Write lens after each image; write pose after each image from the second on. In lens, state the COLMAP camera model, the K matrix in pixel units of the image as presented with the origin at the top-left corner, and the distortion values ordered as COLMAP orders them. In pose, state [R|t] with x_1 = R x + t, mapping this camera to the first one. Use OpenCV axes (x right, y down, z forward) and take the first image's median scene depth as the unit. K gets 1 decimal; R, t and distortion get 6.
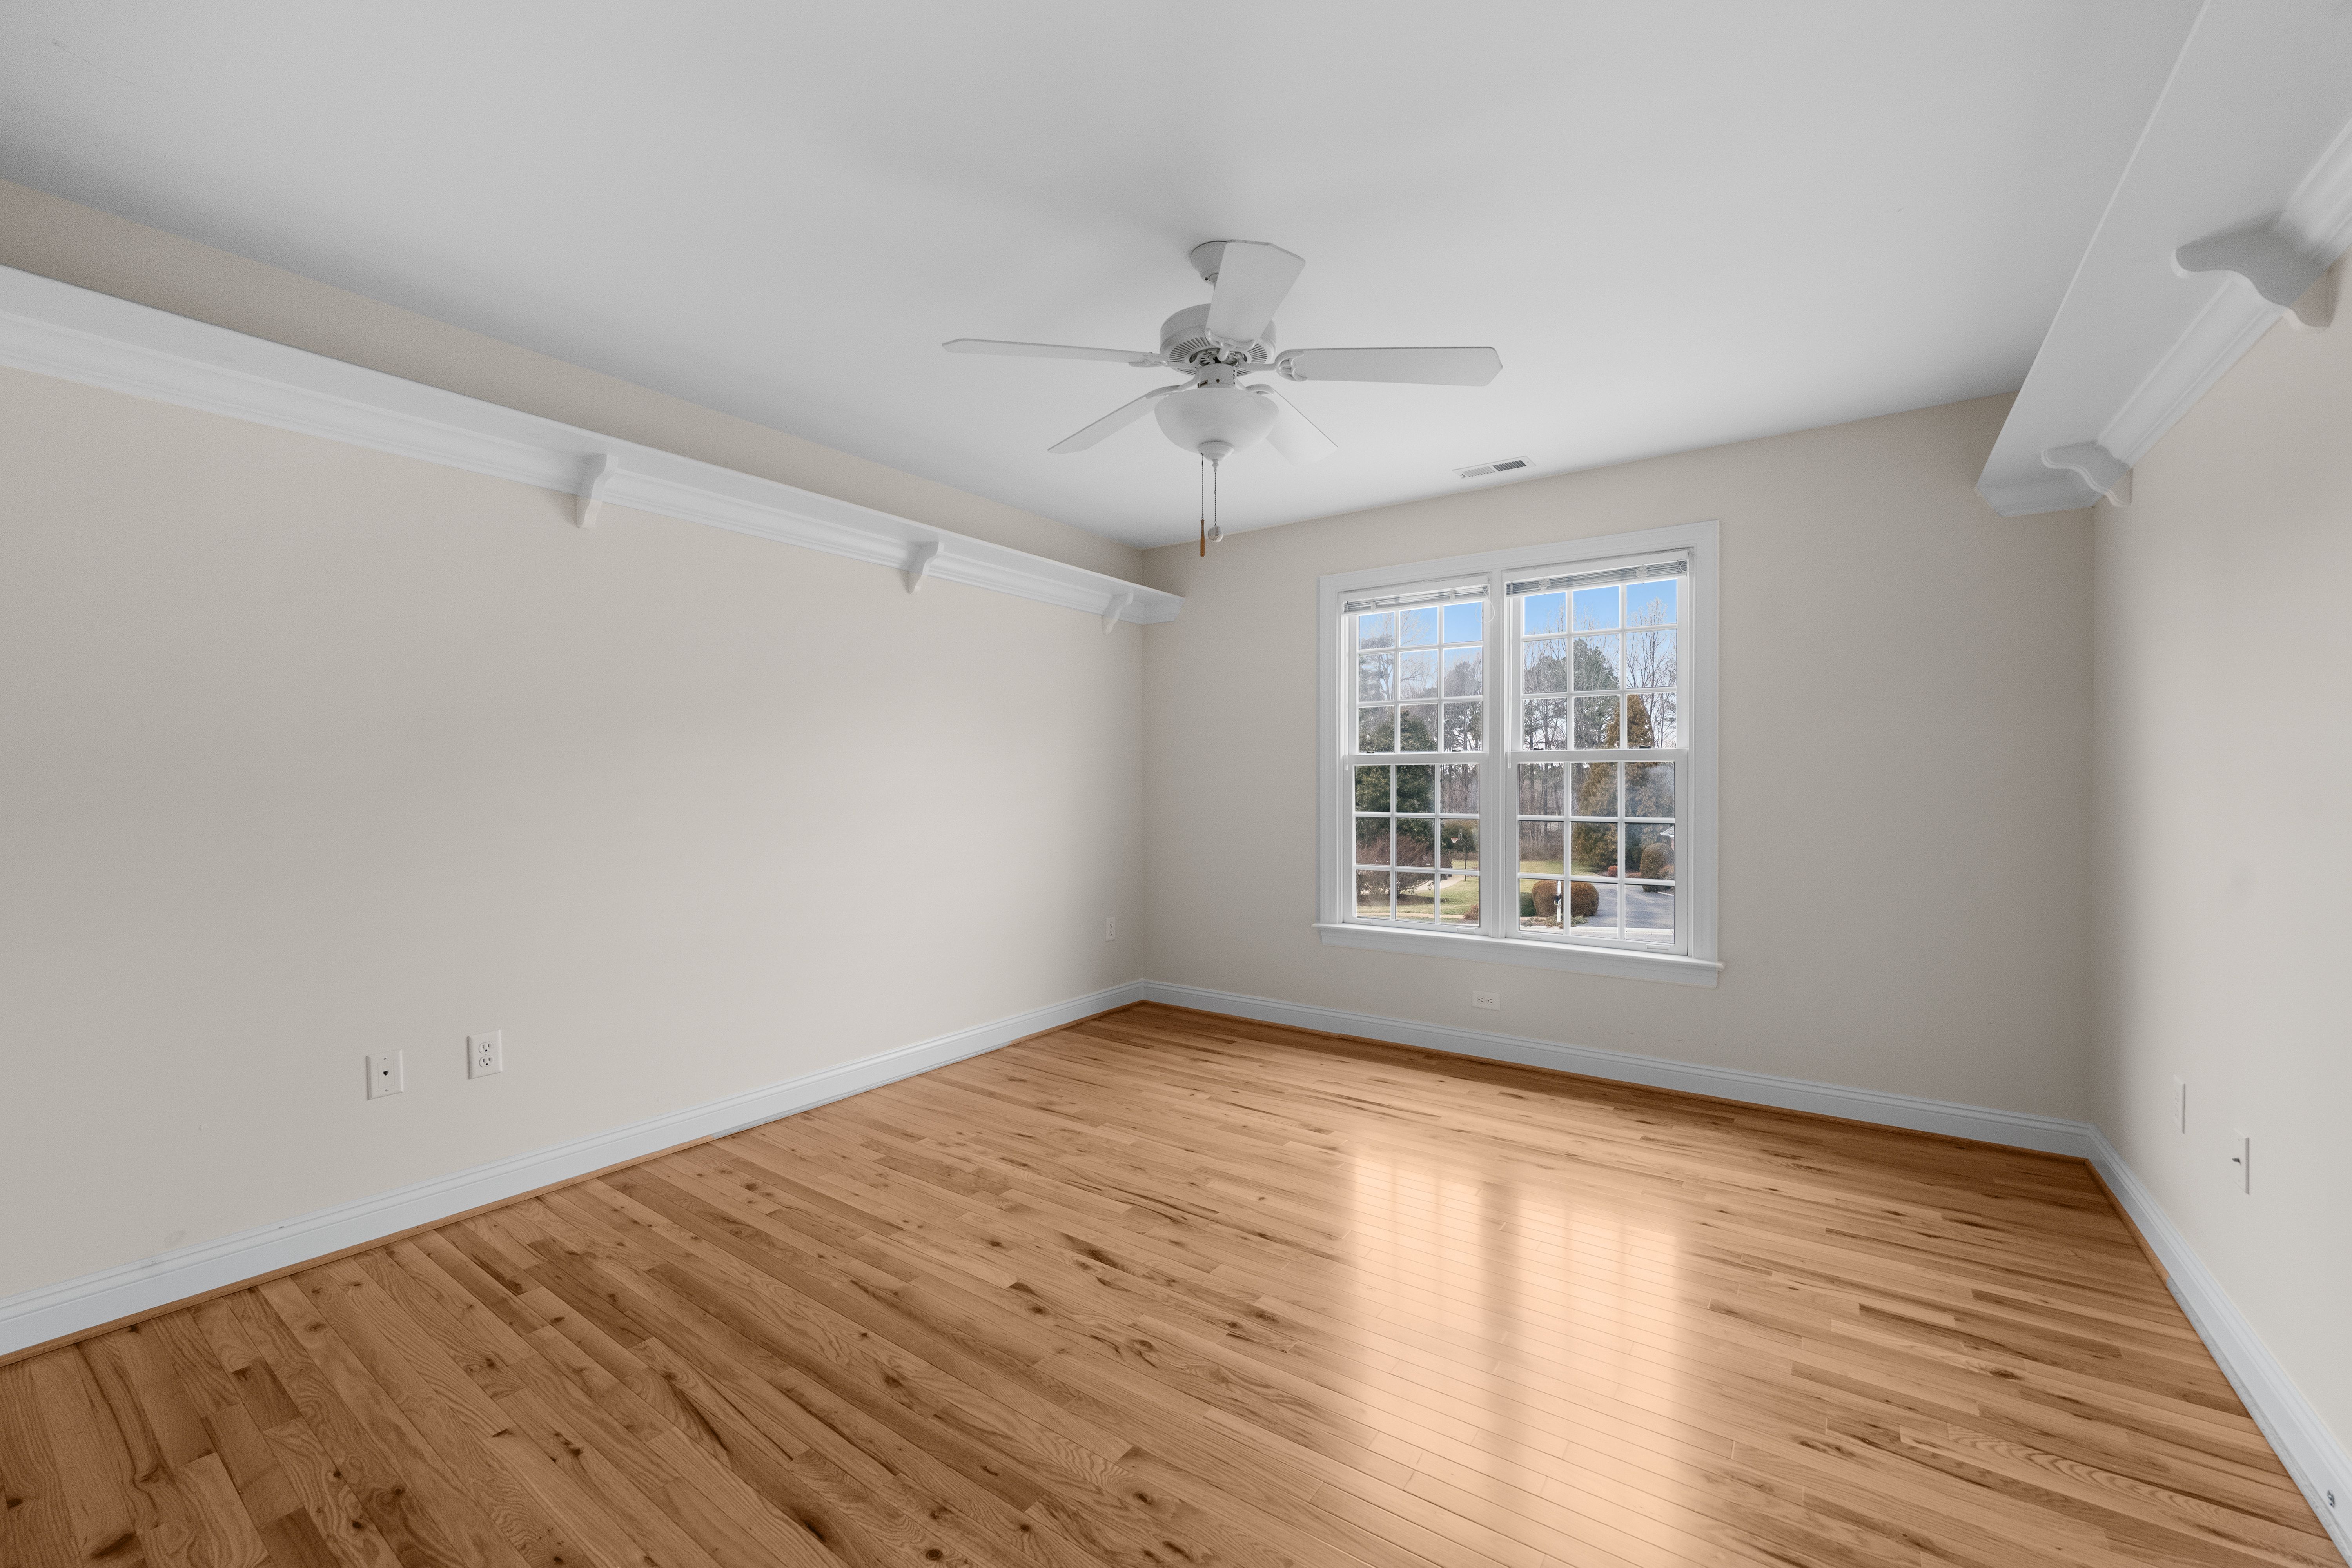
lens RADIAL K [[958.6, 0, 1176.6], [0, 958.6, 802.1], [0, 0, 1]] dist [0.000072, -0.001121]
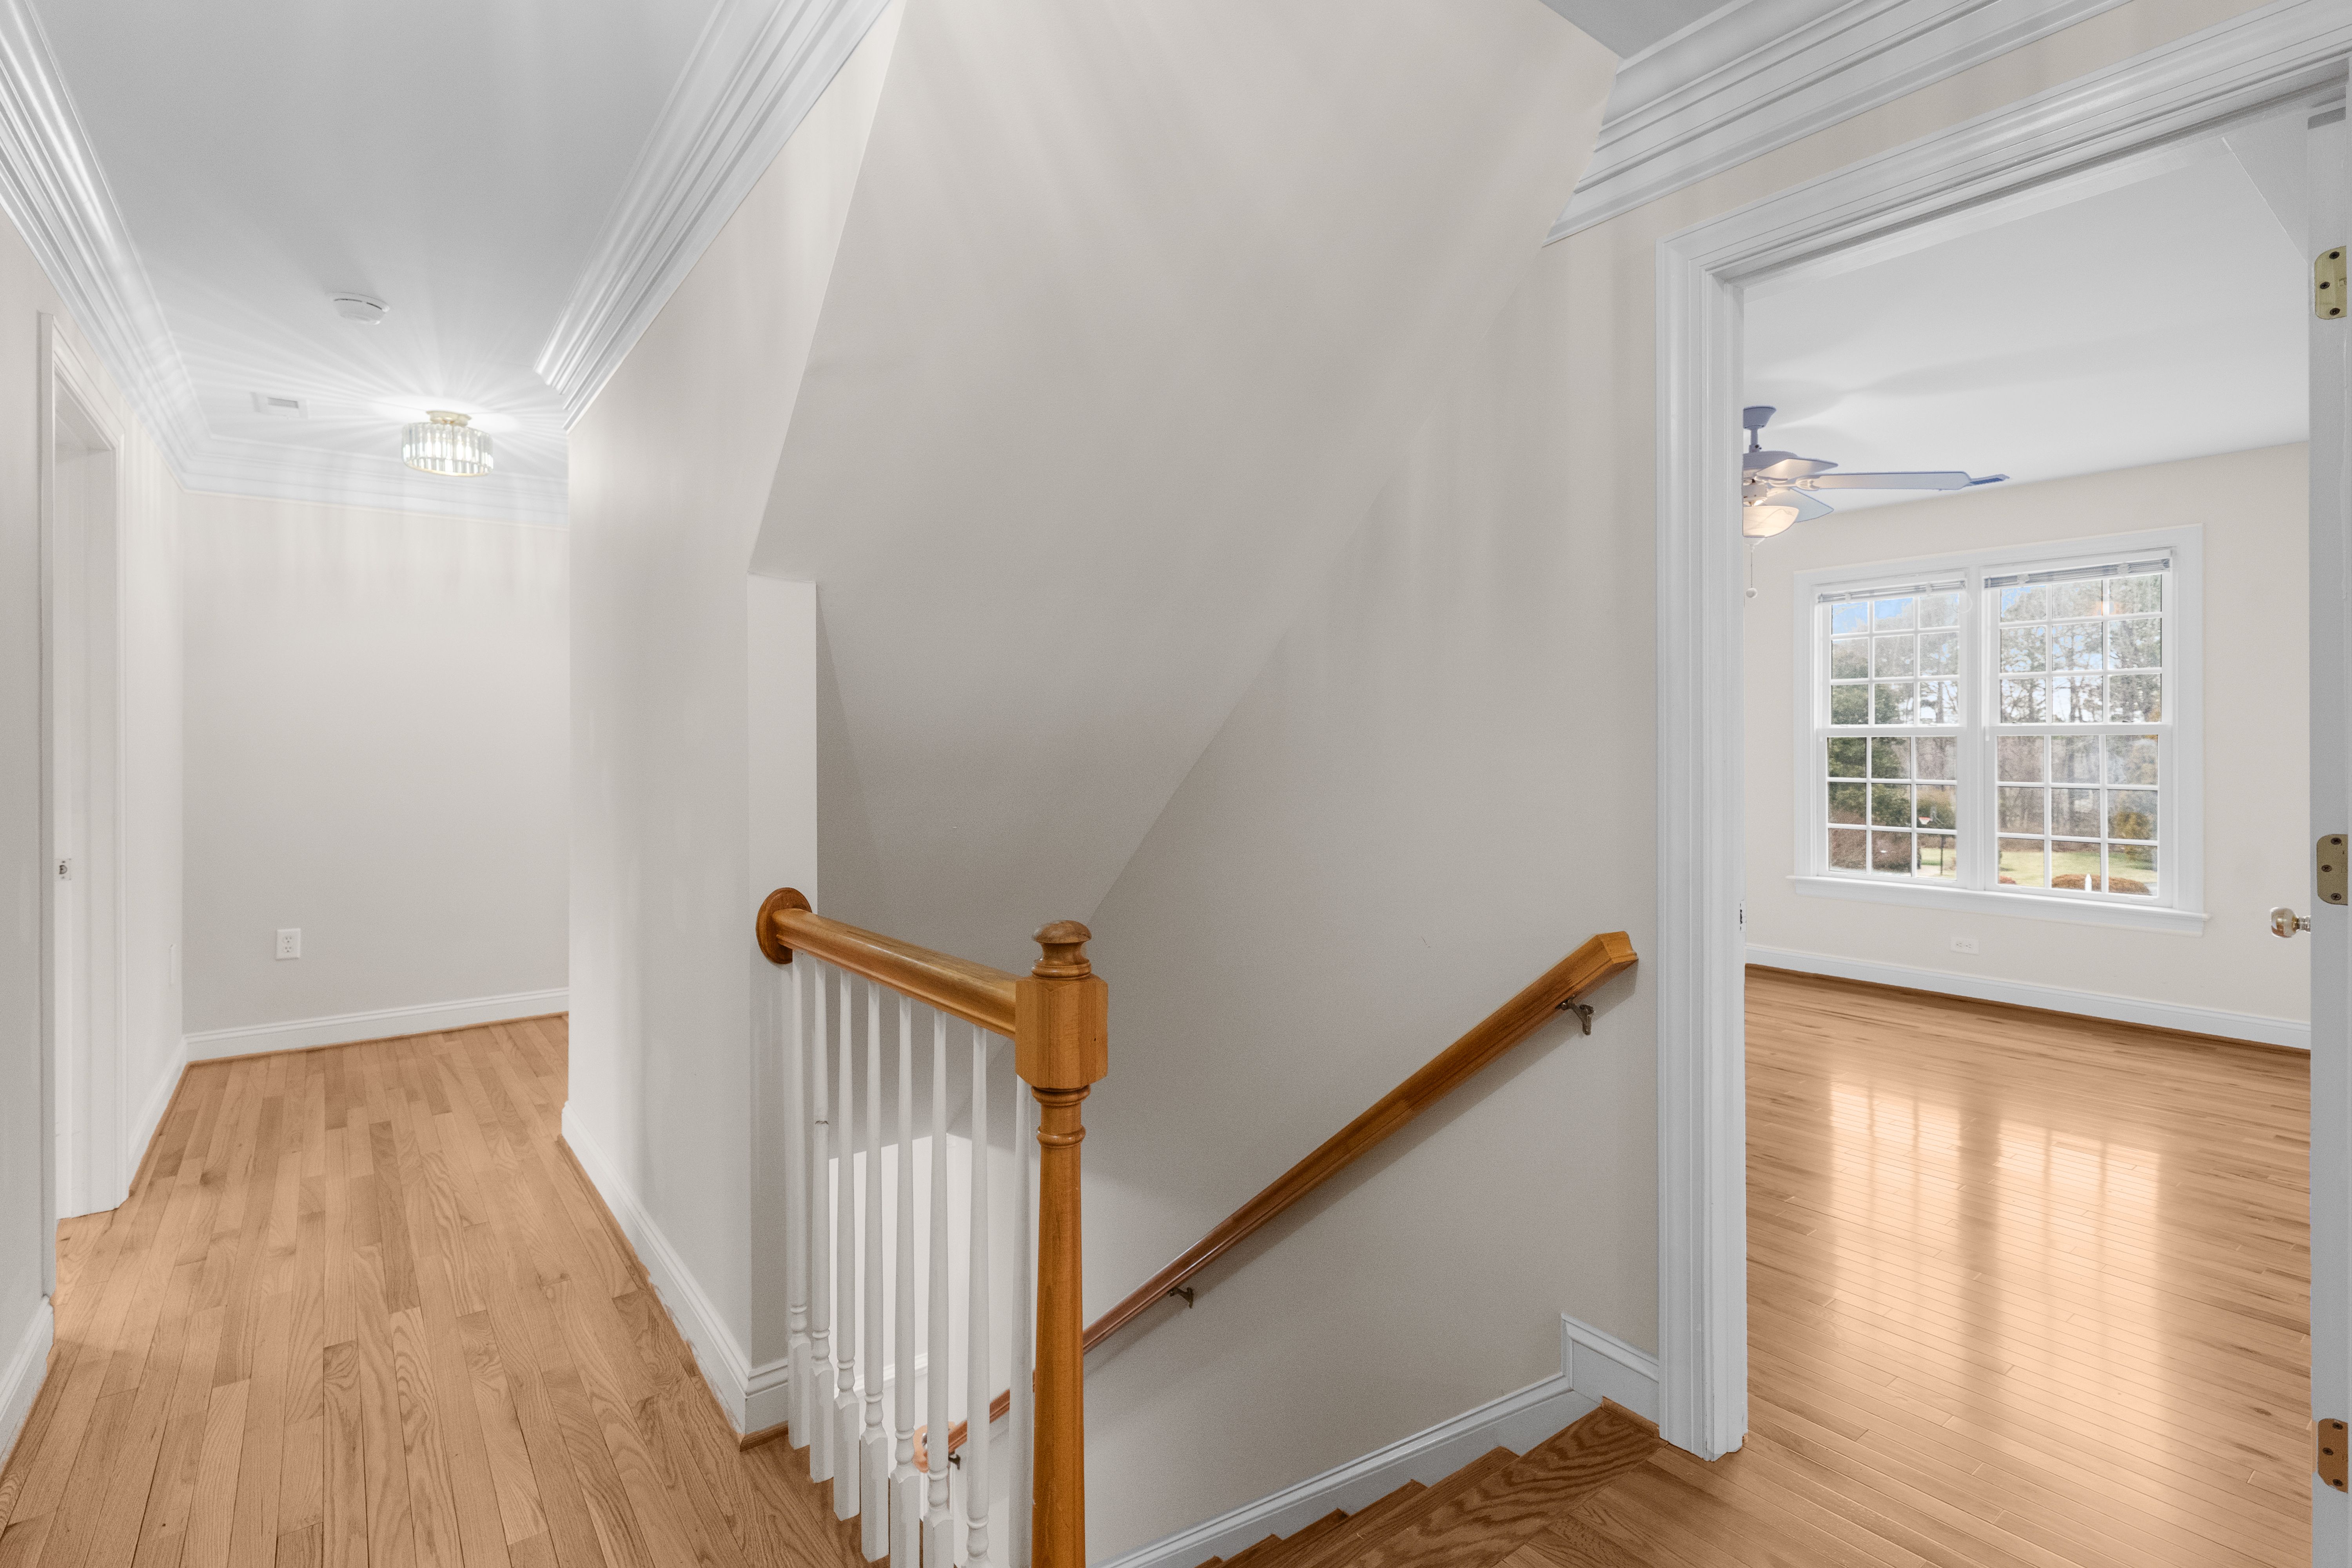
lens RADIAL K [[1088.8, 0, 1152.9], [0, 1088.8, 749.4], [0, 0, 1]] dist [-0.017747, 0.000578]
pose [[0.943391, 0.000707, -0.331683, -0.175905], [-0.005458, 0.999895, -0.013390, -0.002618], [0.331638, 0.014442, 0.943296, -0.572586]]
